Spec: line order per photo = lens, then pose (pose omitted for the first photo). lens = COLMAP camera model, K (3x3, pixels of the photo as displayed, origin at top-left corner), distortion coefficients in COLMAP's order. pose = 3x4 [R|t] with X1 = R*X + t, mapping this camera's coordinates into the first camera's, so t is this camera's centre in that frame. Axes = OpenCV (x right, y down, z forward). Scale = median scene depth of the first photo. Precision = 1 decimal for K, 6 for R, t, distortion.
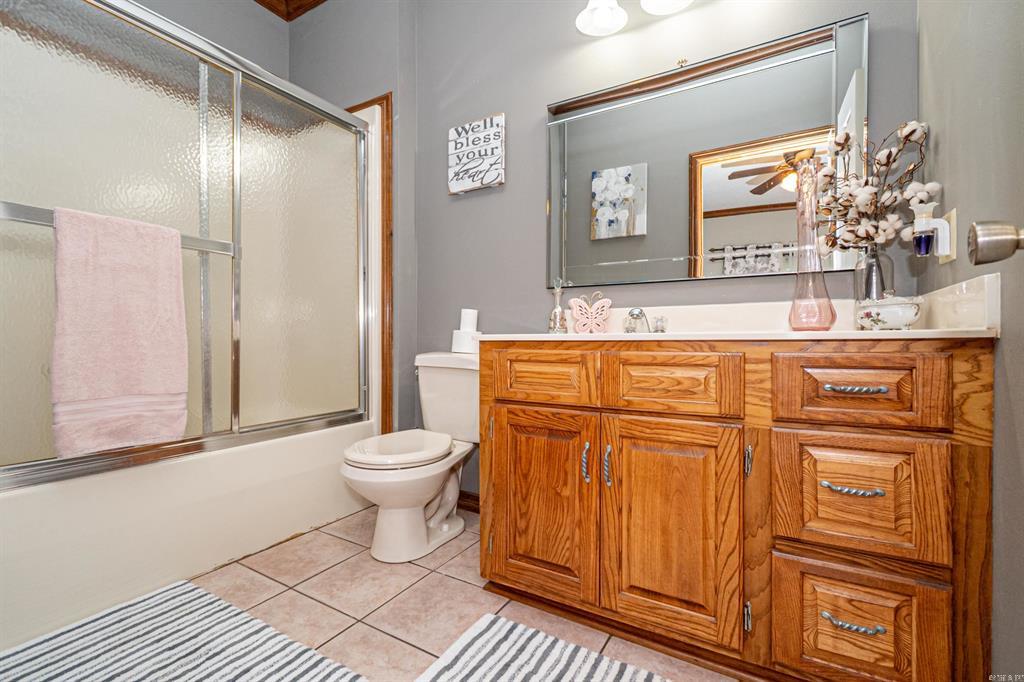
lens RADIAL K [[453.6, 0, 510.2], [0, 453.6, 340.0], [0, 0, 1]] dist [0.007156, -0.004848]
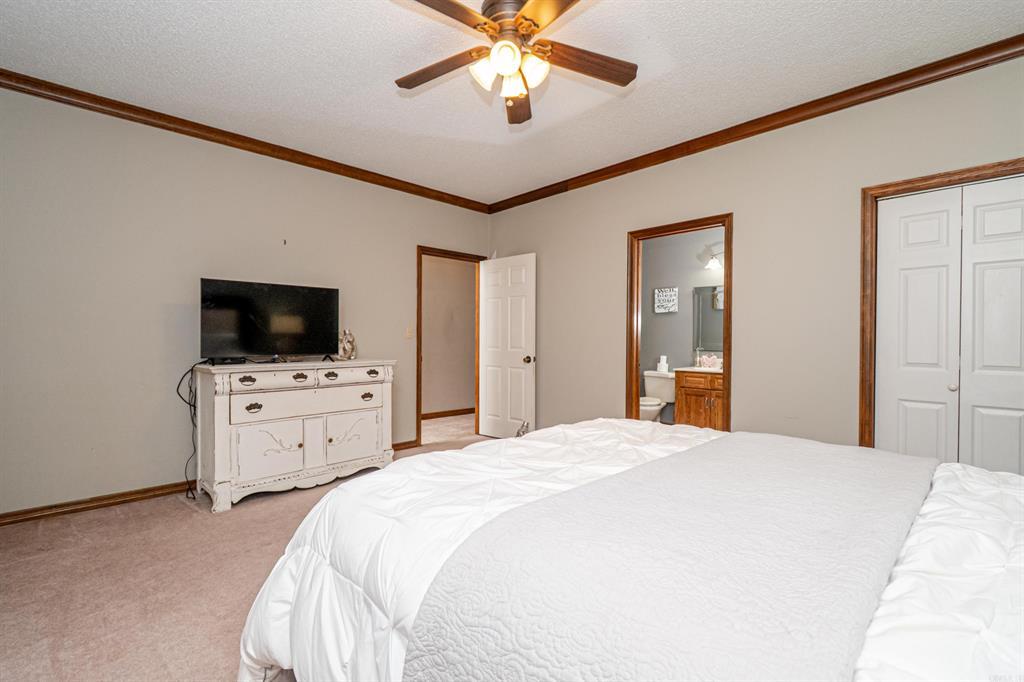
lens RADIAL K [[453.6, 0, 509.6], [0, 453.6, 343.2], [0, 0, 1]] dist [0.007156, -0.004848]
pose [[0.960837, 0.001022, -0.277114, -0.250148], [0.000894, 0.999977, 0.006790, -0.182396], [0.277114, -0.006771, 0.960813, -2.136817]]
